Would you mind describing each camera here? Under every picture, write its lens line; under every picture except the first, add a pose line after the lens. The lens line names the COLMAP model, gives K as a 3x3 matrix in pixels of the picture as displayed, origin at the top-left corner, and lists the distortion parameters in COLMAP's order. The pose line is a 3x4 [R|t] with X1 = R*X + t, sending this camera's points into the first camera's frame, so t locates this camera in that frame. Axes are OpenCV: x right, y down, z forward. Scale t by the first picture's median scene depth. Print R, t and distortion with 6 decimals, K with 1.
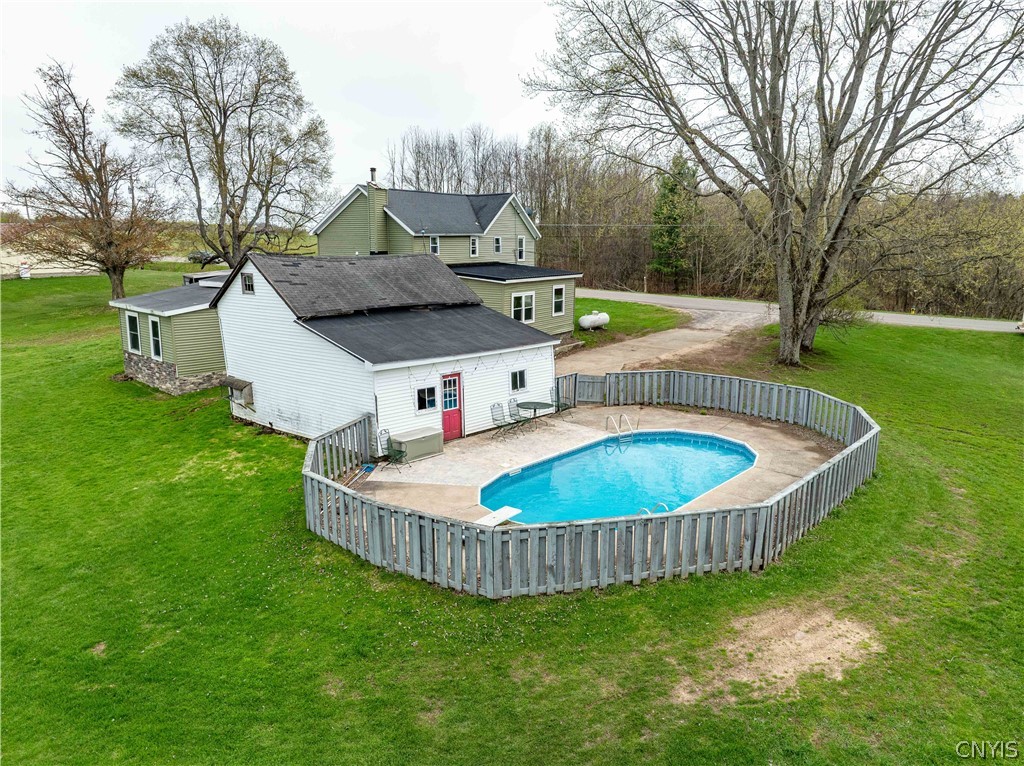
lens RADIAL K [[722.1, 0, 512.0], [0, 722.1, 383.0], [0, 0, 1]] dist [-0.022765, 0.005510]
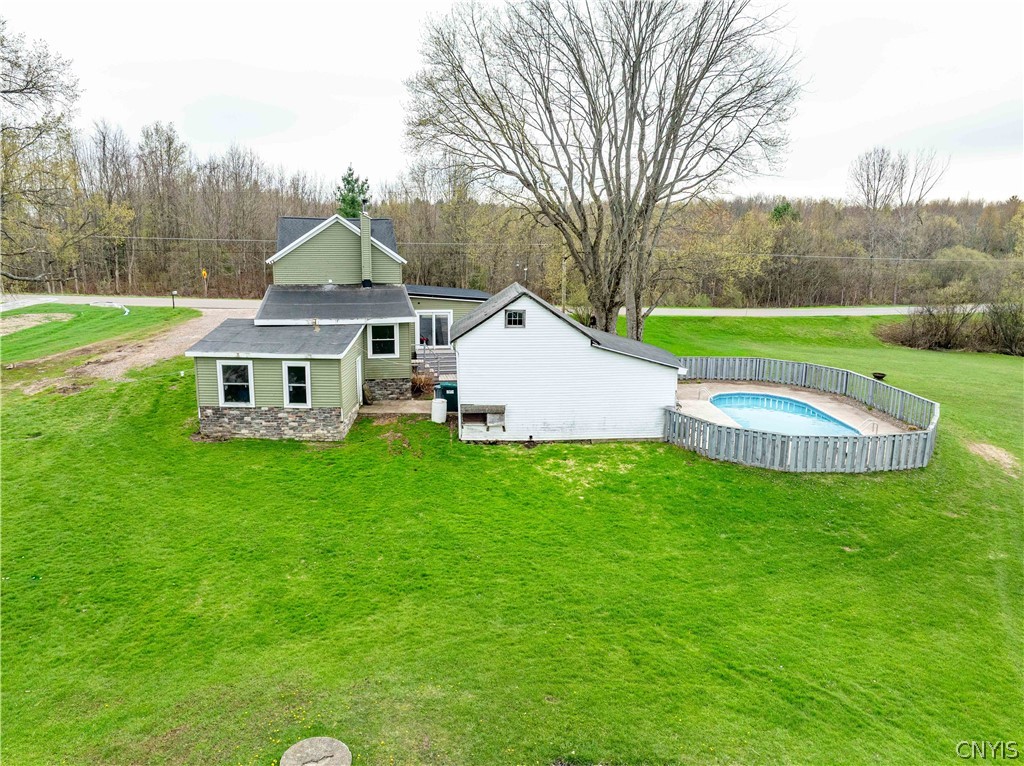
lens RADIAL K [[722.1, 0, 512.0], [0, 722.1, 383.0], [0, 0, 1]] dist [-0.022765, 0.005510]
pose [[0.719864, -0.130512, 0.681735, -1.194089], [0.127029, 0.990347, 0.055460, -0.103459], [-0.682393, 0.046676, 0.729494, 0.171340]]
